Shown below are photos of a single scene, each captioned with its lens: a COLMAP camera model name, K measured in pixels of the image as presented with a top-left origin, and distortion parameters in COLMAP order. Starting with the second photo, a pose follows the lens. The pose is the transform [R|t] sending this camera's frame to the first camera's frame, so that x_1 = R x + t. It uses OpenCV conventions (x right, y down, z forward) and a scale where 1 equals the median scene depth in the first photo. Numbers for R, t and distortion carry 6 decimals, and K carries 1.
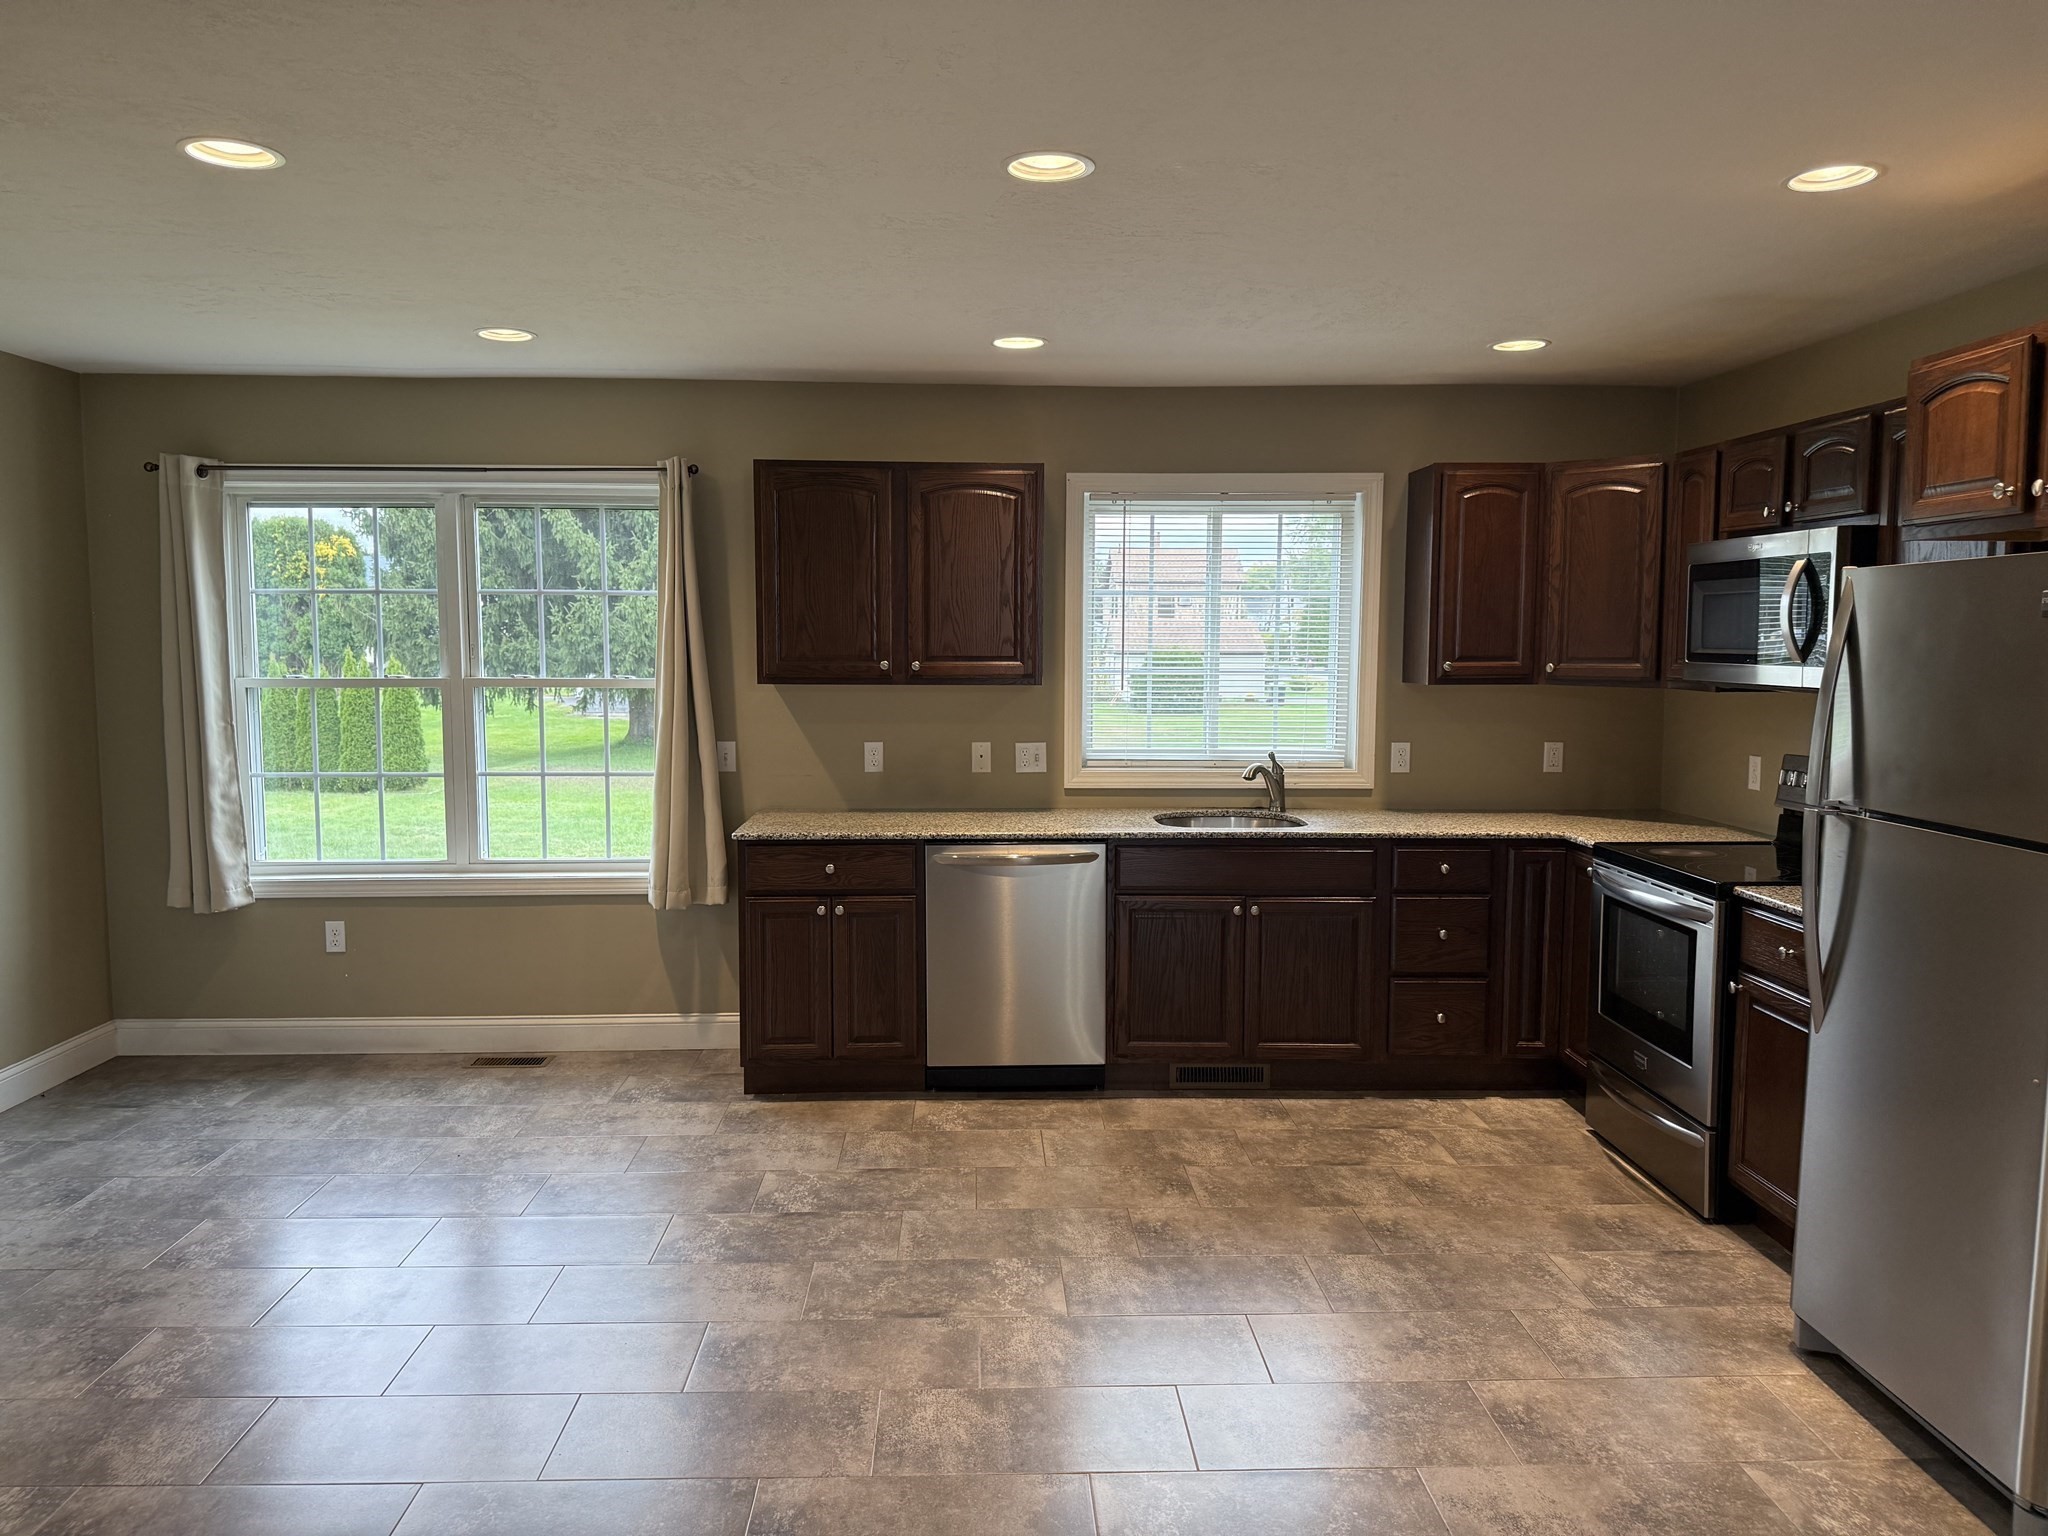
lens RADIAL K [[1423.0, 0, 1028.5], [0, 1423.0, 753.1], [0, 0, 1]] dist [0.163539, -0.298323]
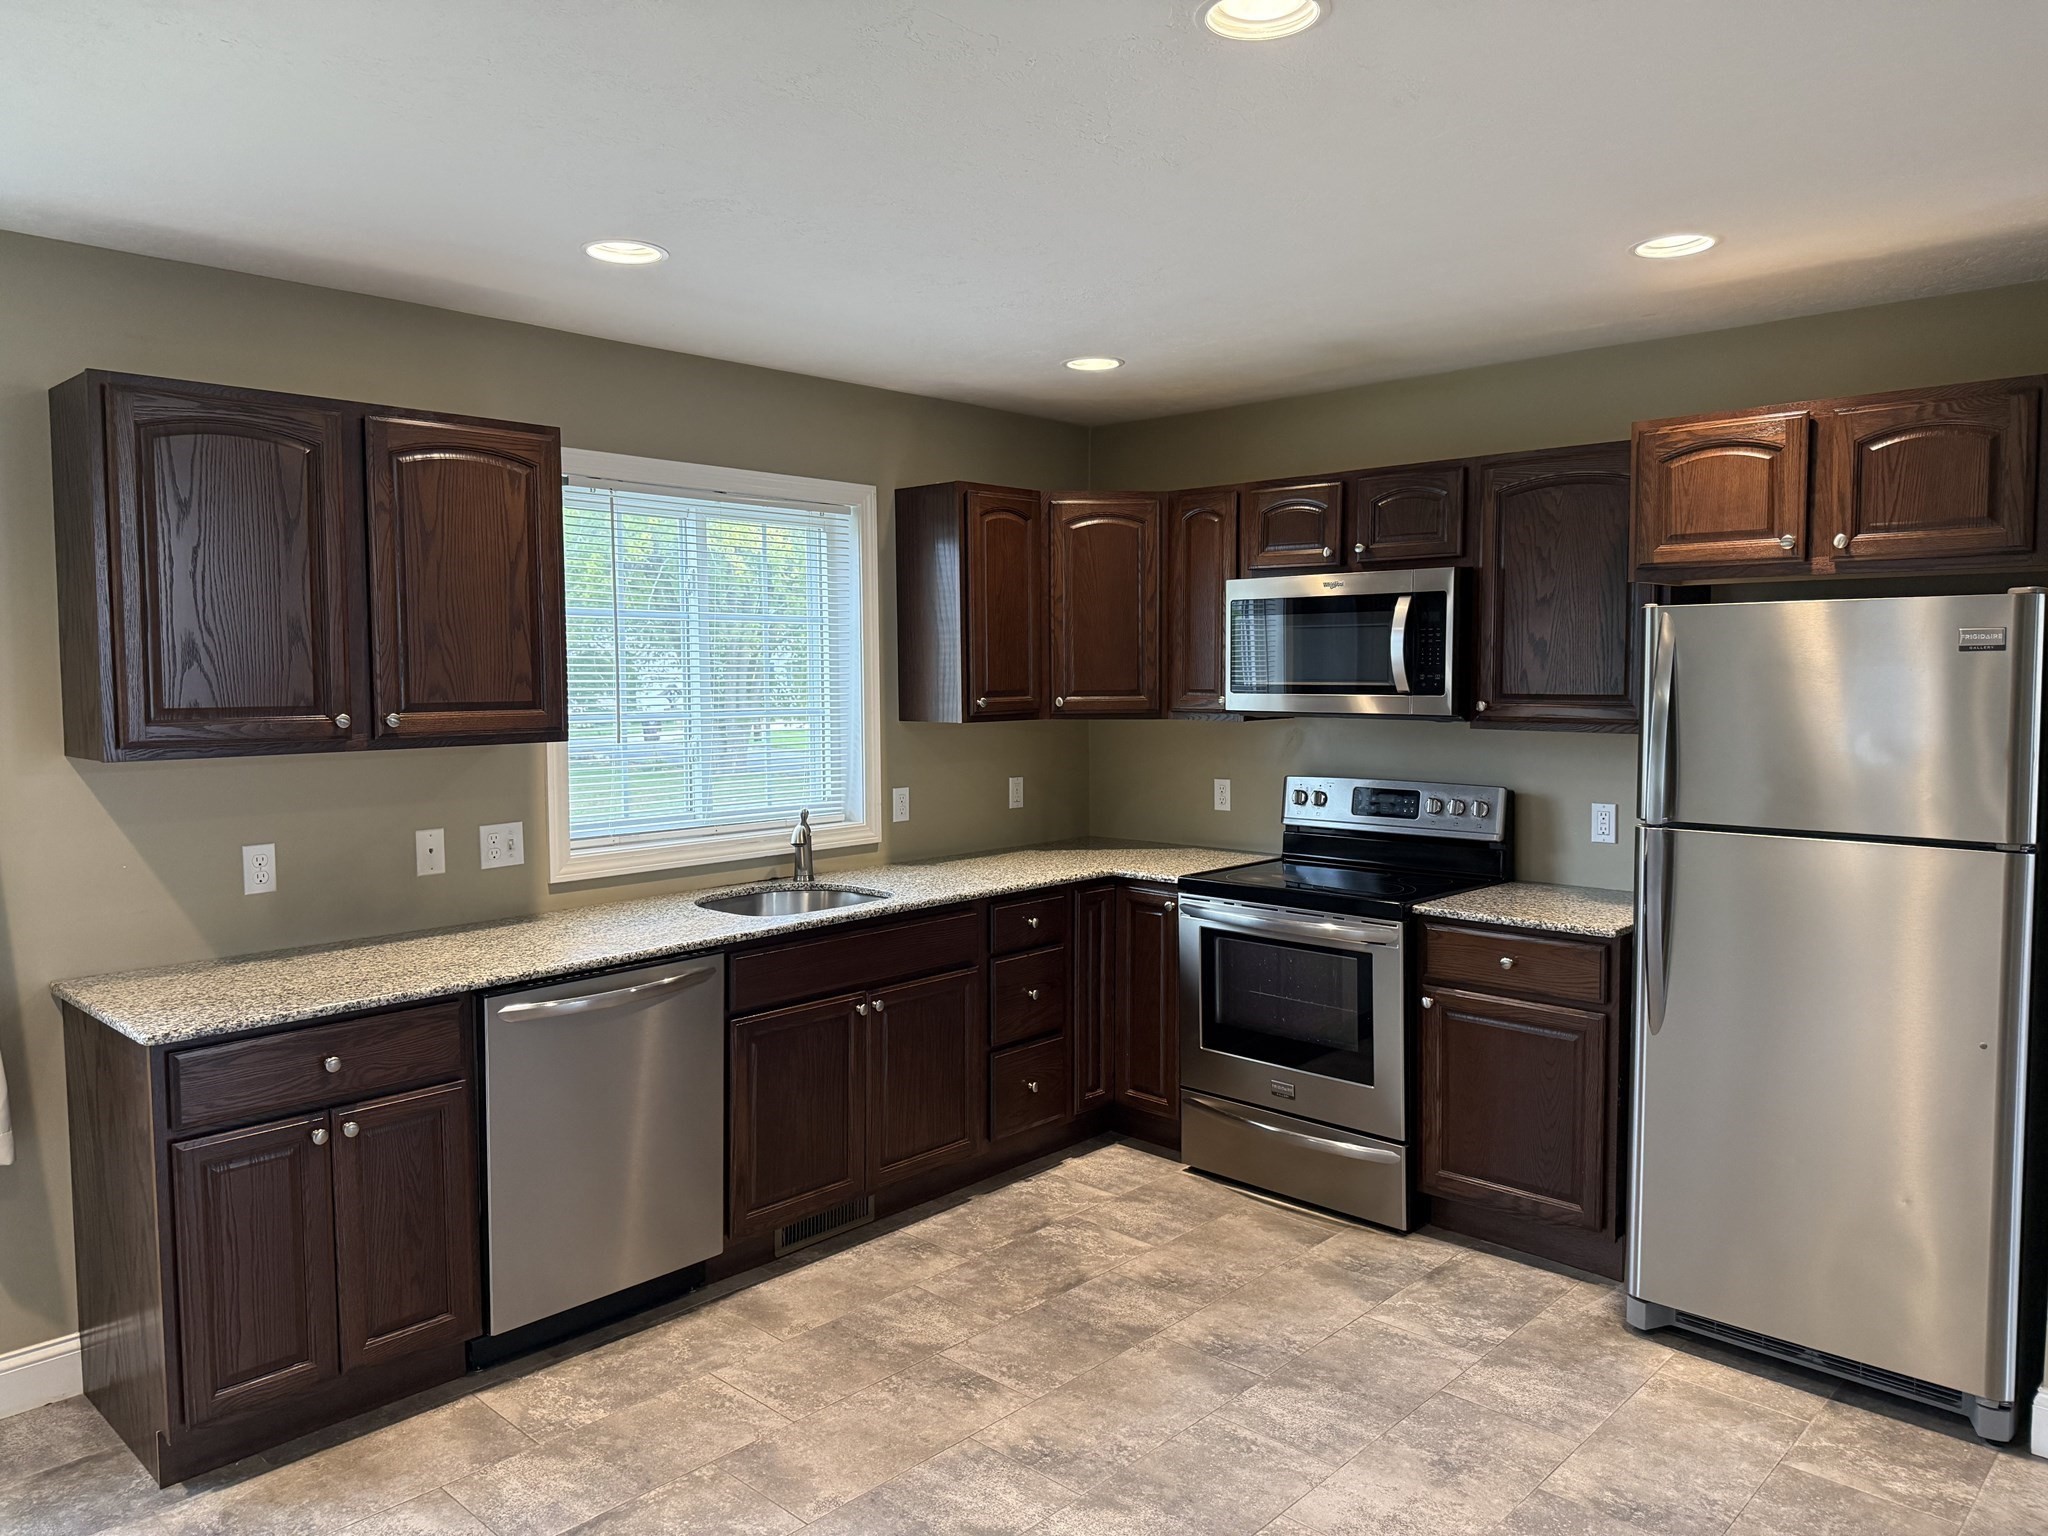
lens RADIAL K [[1423.0, 0, 1028.5], [0, 1423.0, 753.1], [0, 0, 1]] dist [0.163539, -0.298323]
pose [[0.712930, -0.050063, 0.699446, -0.353781], [0.061941, 0.998045, 0.008300, -0.036648], [-0.698495, 0.037407, 0.714637, 0.359836]]
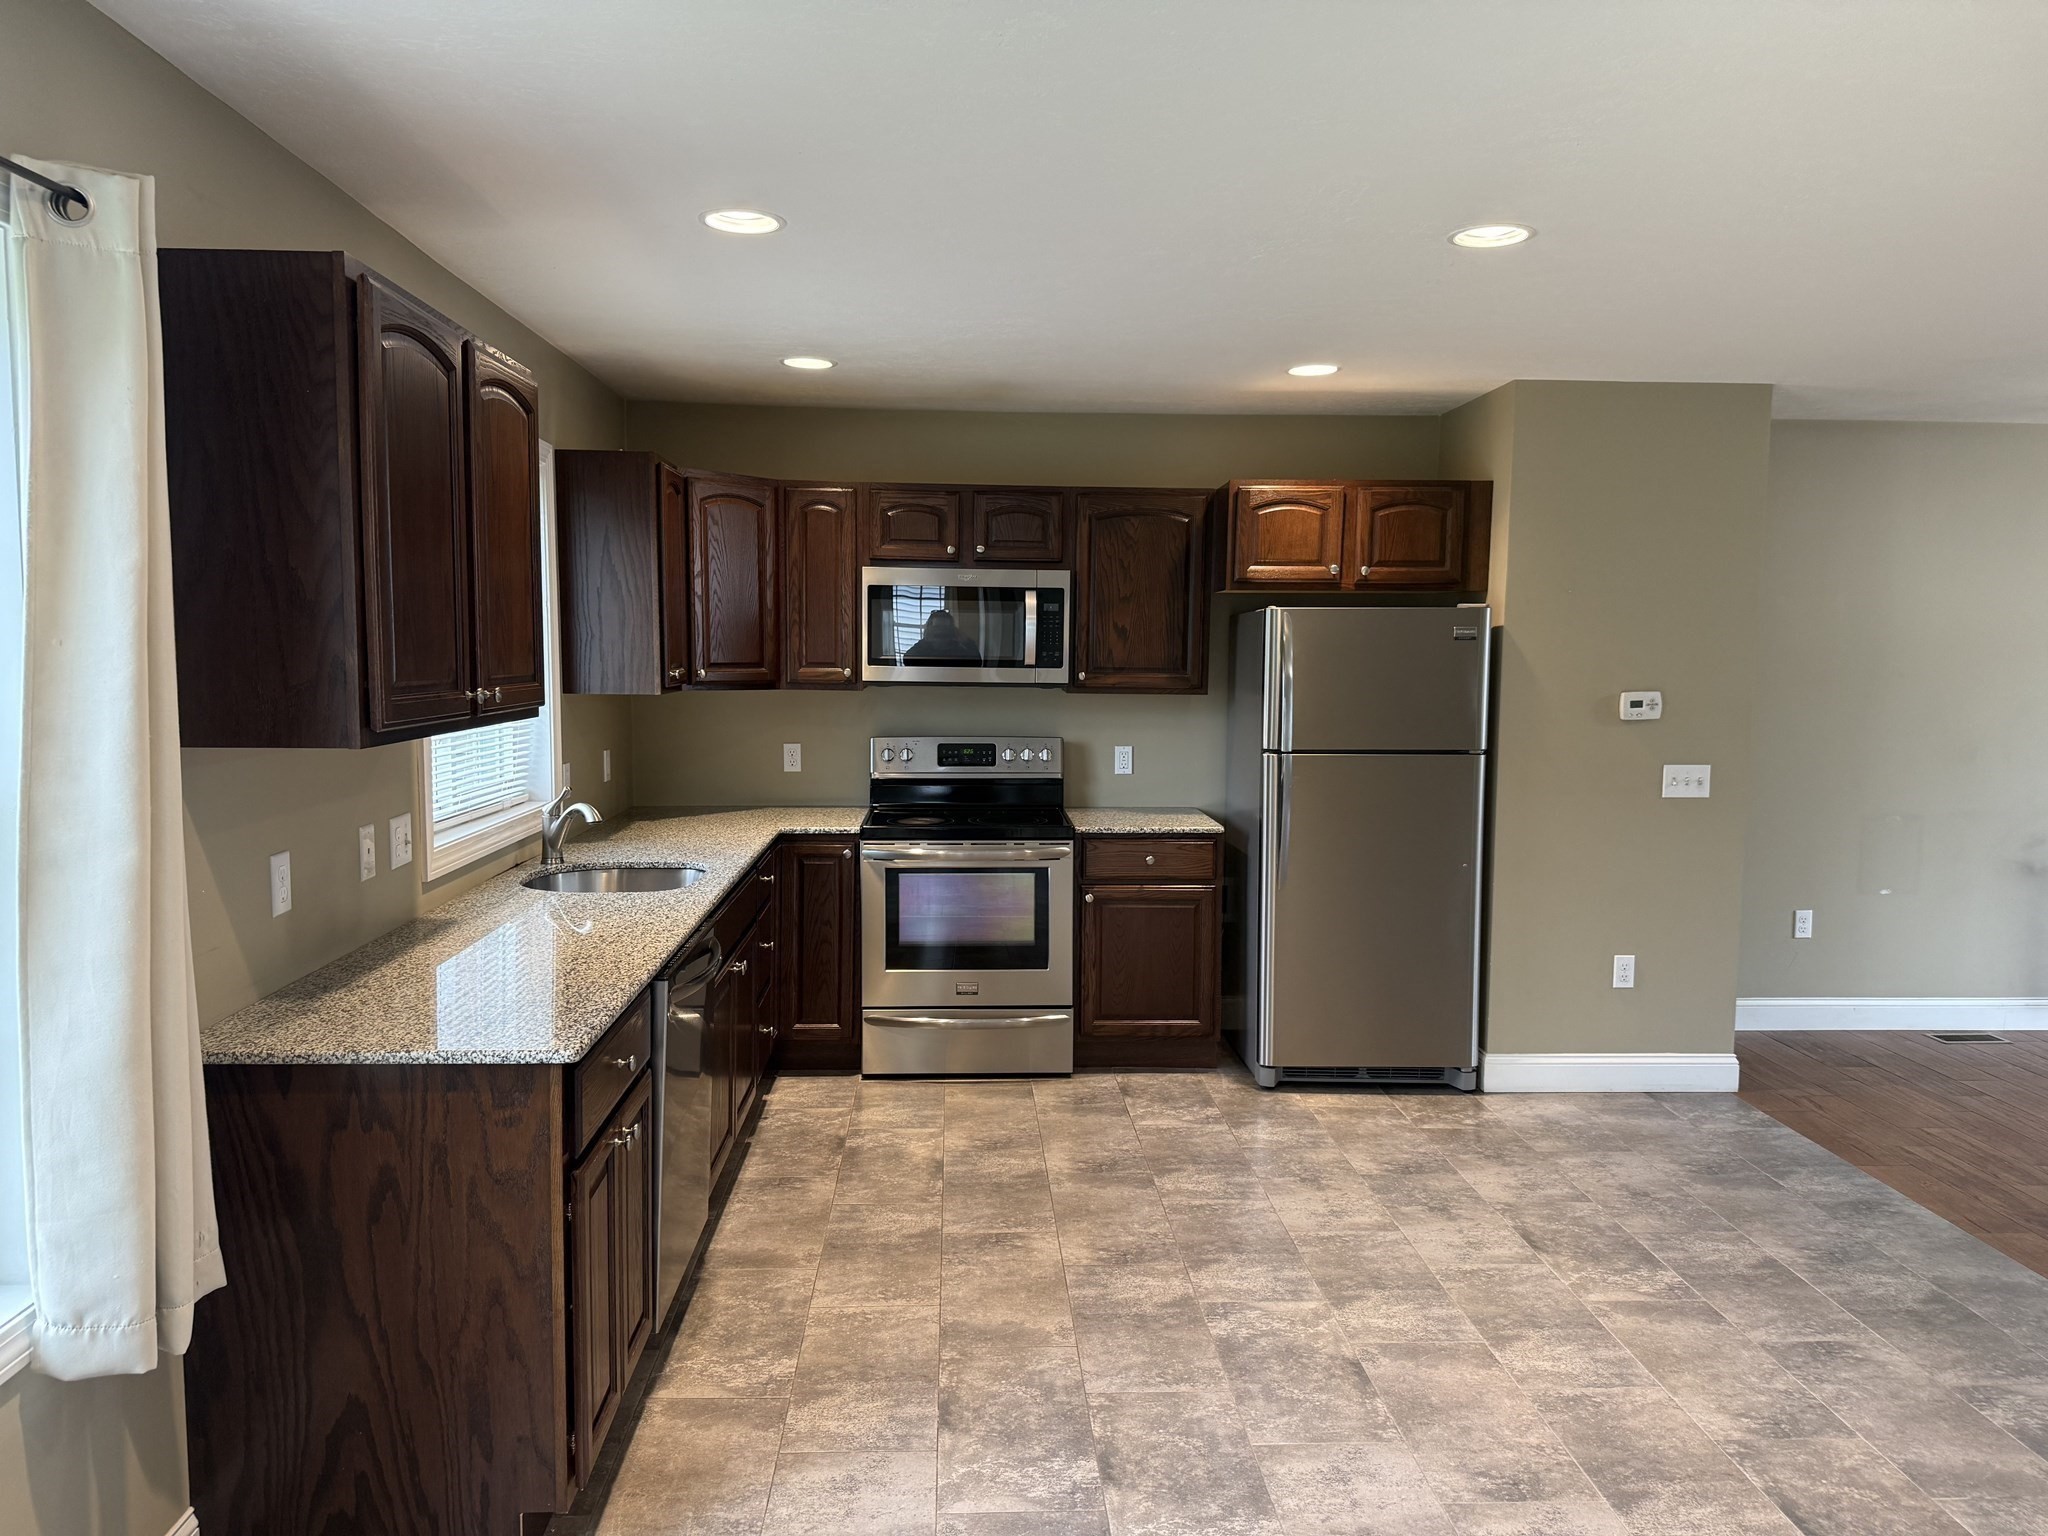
lens RADIAL K [[1412.3, 0, 1017.5], [0, 1412.3, 769.1], [0, 0, 1]] dist [0.197533, -0.415358]
pose [[-0.005356, -0.092092, 0.995736, -0.693951], [0.068055, 0.993408, 0.092243, -0.075319], [-0.997667, 0.068259, 0.000947, 0.849382]]
